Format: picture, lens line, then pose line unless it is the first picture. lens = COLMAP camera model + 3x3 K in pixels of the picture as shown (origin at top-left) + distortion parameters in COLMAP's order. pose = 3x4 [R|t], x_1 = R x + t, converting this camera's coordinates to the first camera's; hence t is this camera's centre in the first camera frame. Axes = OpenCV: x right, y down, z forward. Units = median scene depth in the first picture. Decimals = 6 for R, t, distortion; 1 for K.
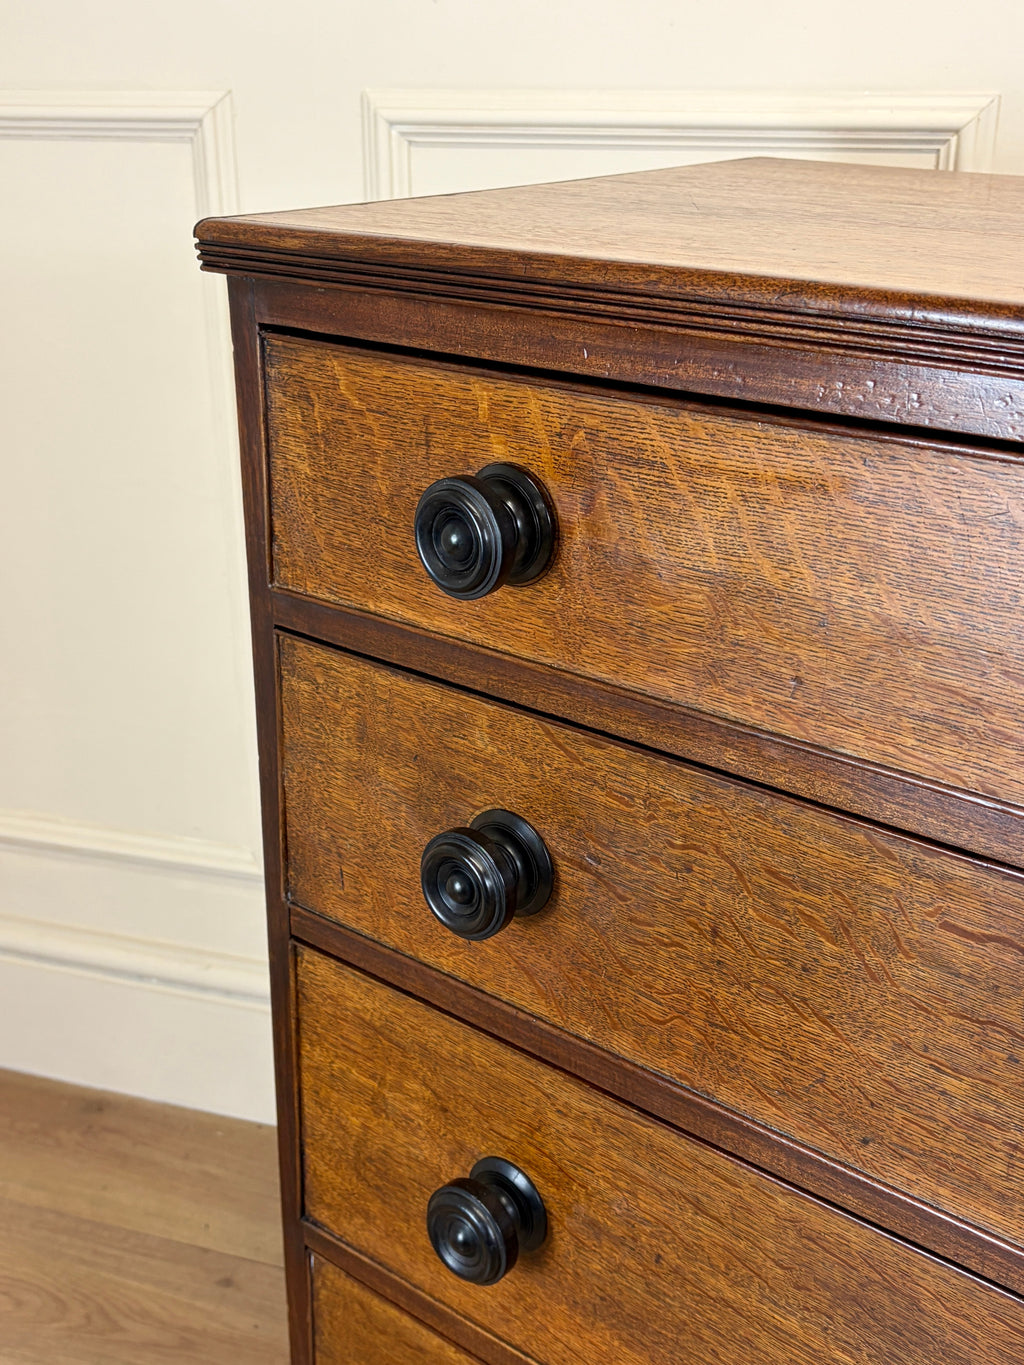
lens RADIAL K [[1629.7, 0, 501.3], [0, 1629.7, 682.1], [0, 0, 1]] dist [0.196939, -0.725108]
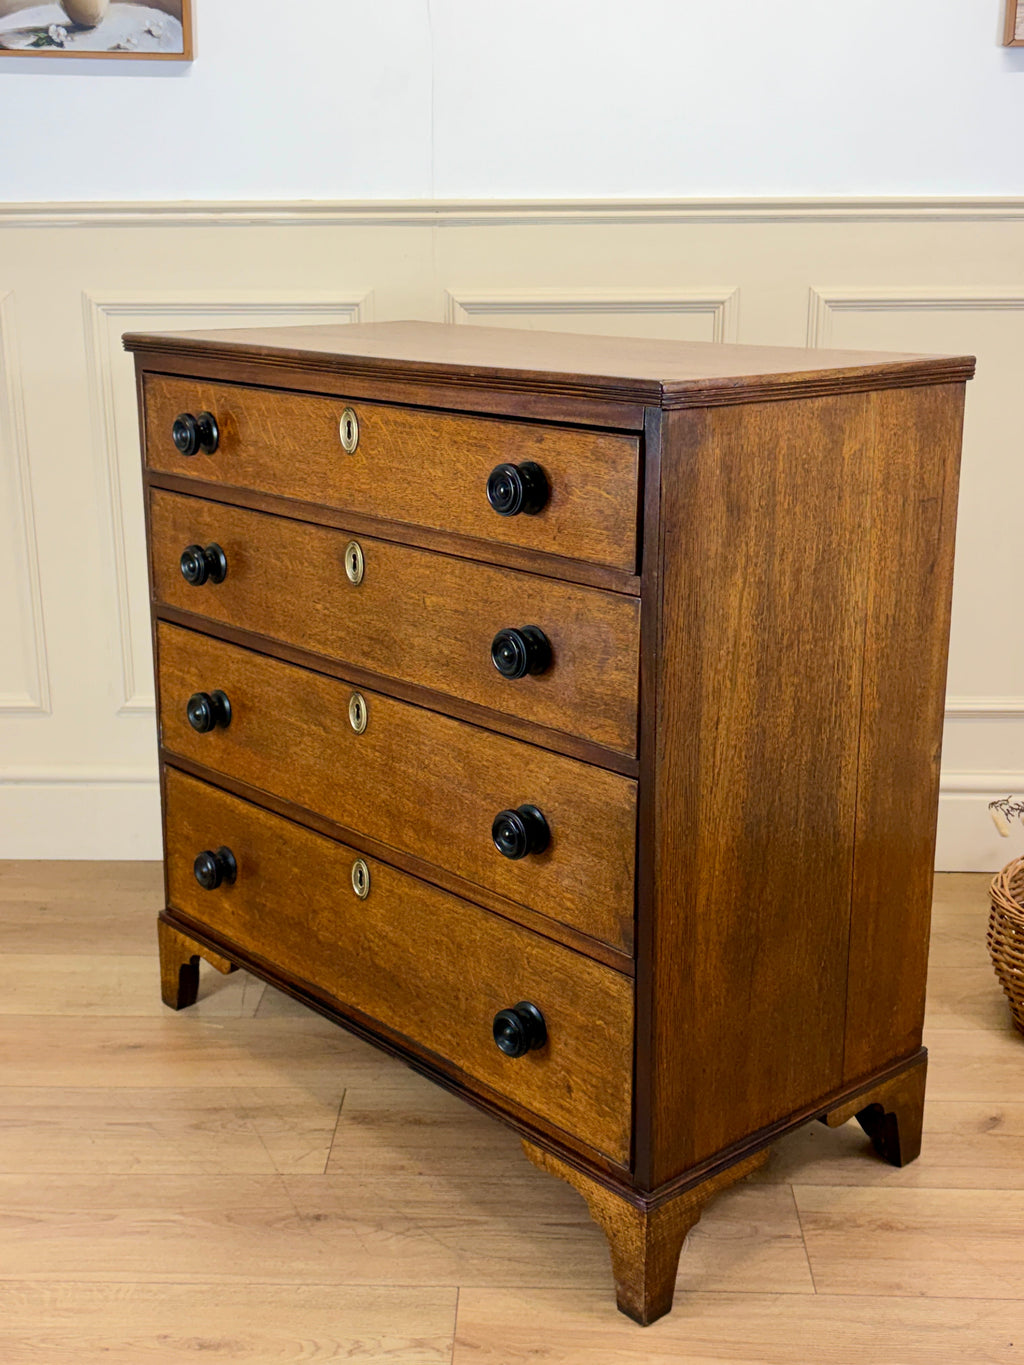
lens RADIAL K [[1629.7, 0, 501.3], [0, 1629.7, 682.1], [0, 0, 1]] dist [0.196939, -0.725108]
pose [[0.990198, 0.042019, -0.133199, 0.856260], [-0.057149, 0.992076, -0.111886, 0.589770], [0.127442, 0.118402, 0.984753, -1.618468]]
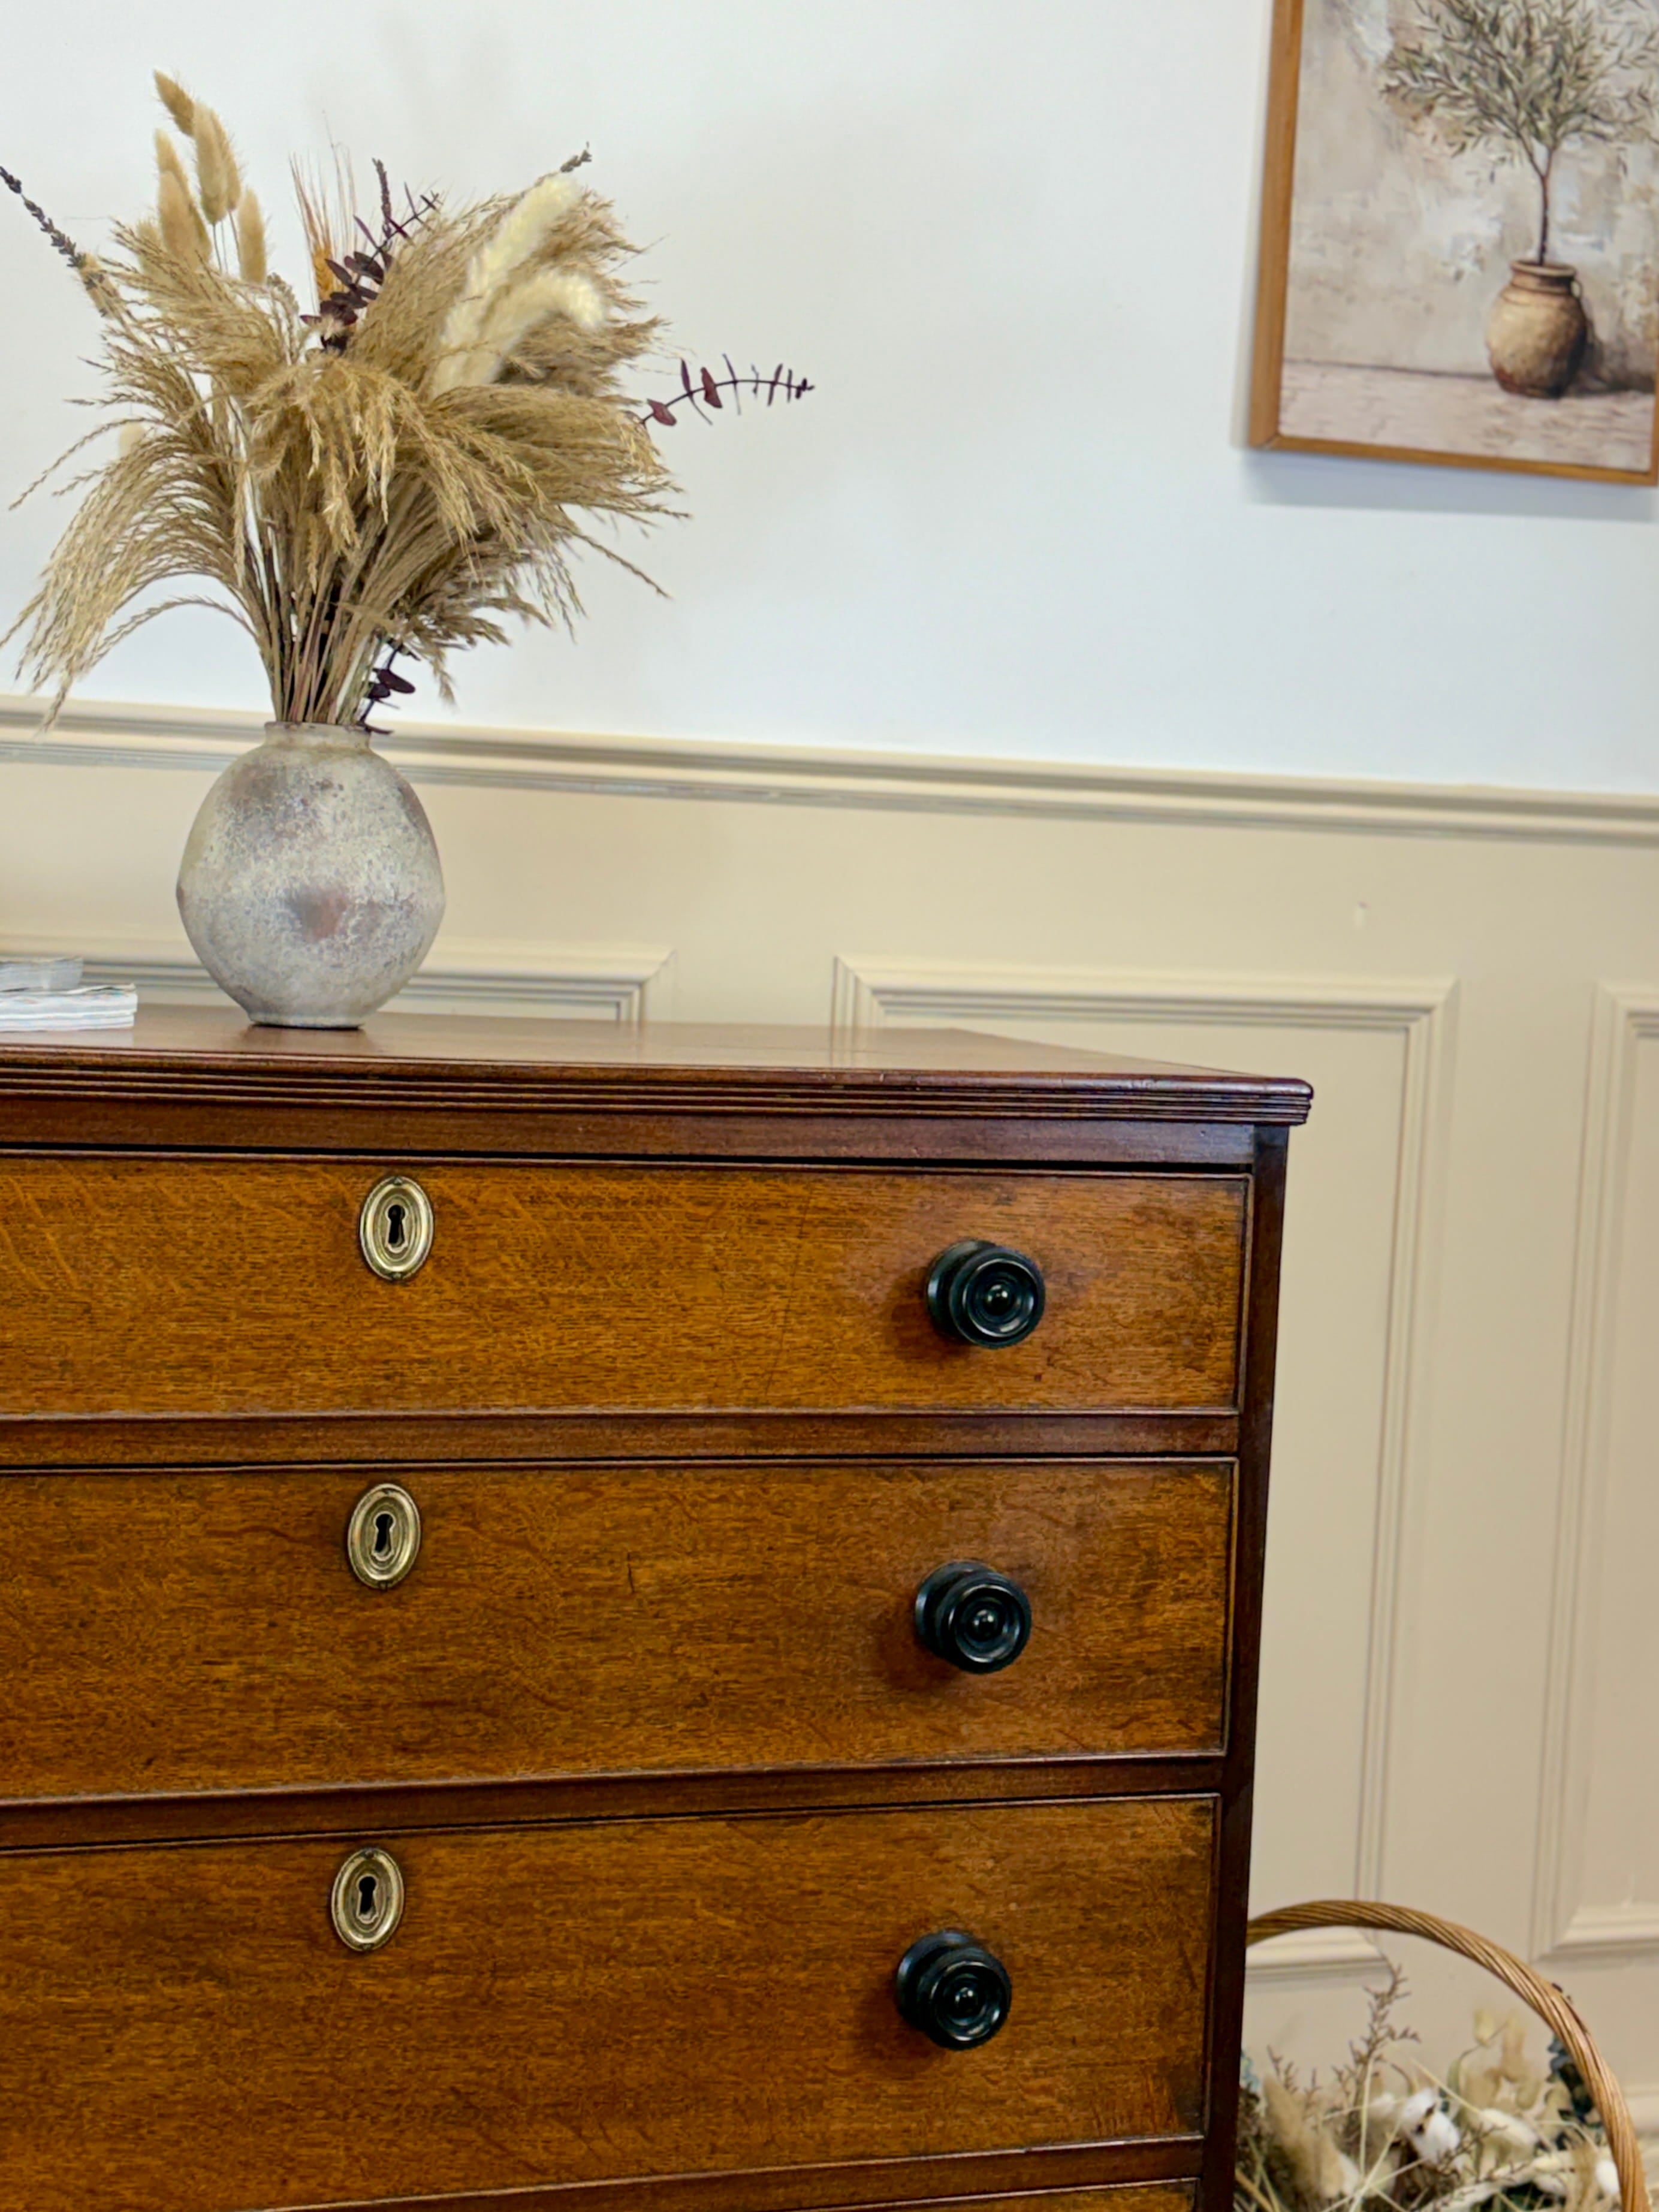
lens RADIAL K [[3544.3, 0, 817.7], [0, 3544.3, 1101.9], [0, 0, 1]] dist [0.267019, -1.134875]
pose [[0.486156, -0.034794, 0.873179, -1.536472], [0.270958, 0.955963, -0.112767, 0.217539], [-0.830803, 0.291417, 0.474175, -0.638191]]
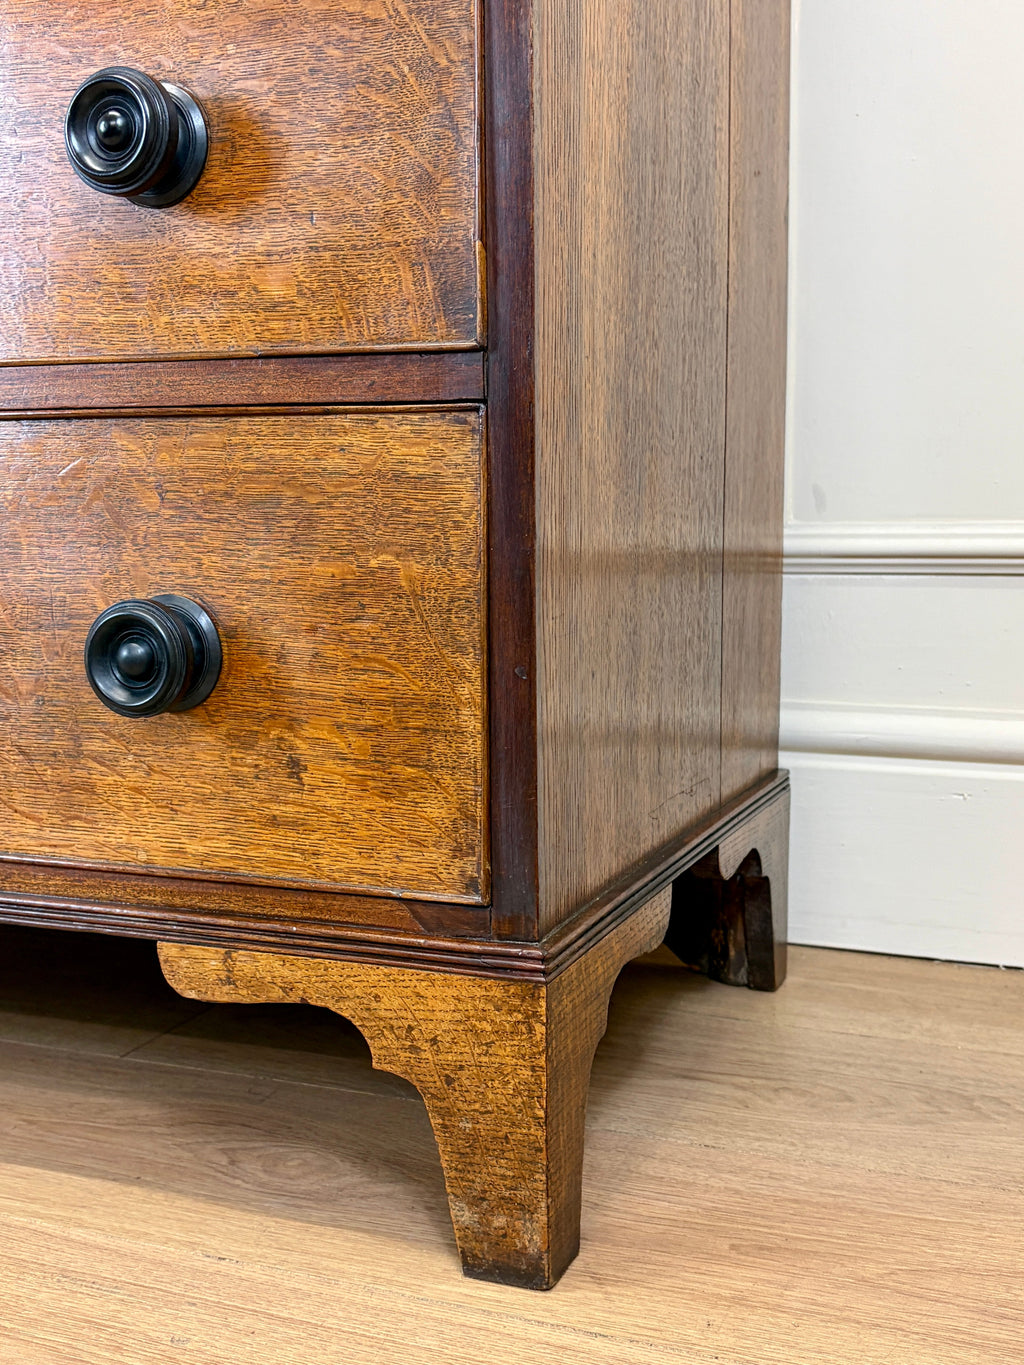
lens RADIAL K [[1629.7, 0, 501.3], [0, 1629.7, 682.1], [0, 0, 1]] dist [0.196939, -0.725108]
pose [[0.945169, -0.036151, 0.324576, 0.475718], [0.119865, 0.962894, -0.241802, 1.085302], [-0.303791, 0.267449, 0.914430, -0.224042]]
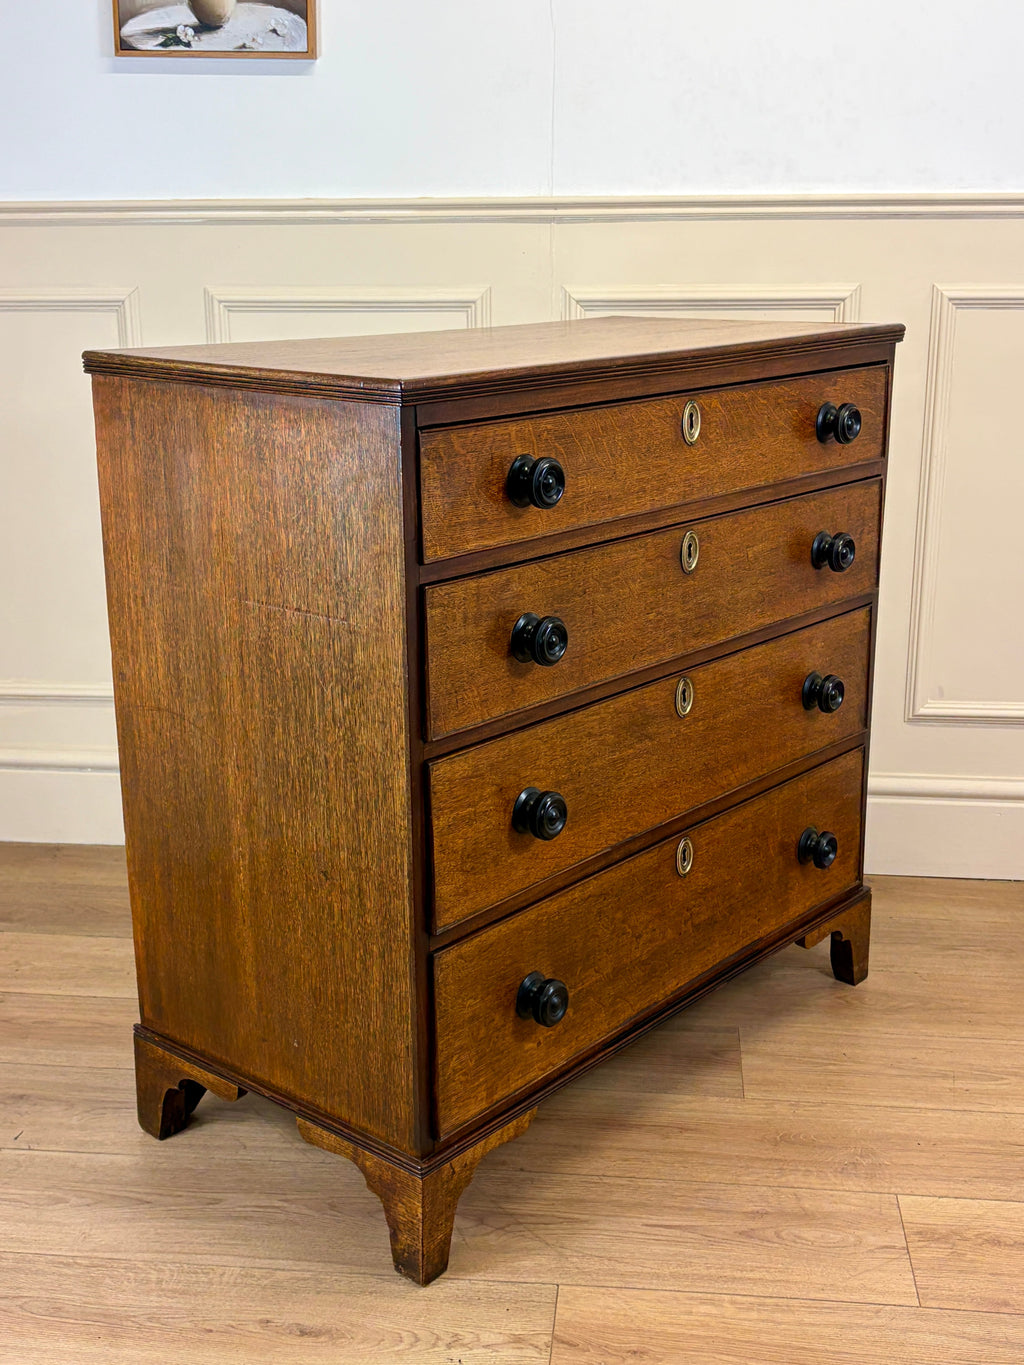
lens RADIAL K [[1622.7, 0, 504.4], [0, 1622.7, 678.0], [0, 0, 1]] dist [0.236004, -1.126987]
pose [[-0.006617, -0.267411, 0.963560, -2.166695], [0.372209, 0.893685, 0.250575, -0.410906], [-0.928126, 0.360303, 0.093620, 0.848265]]
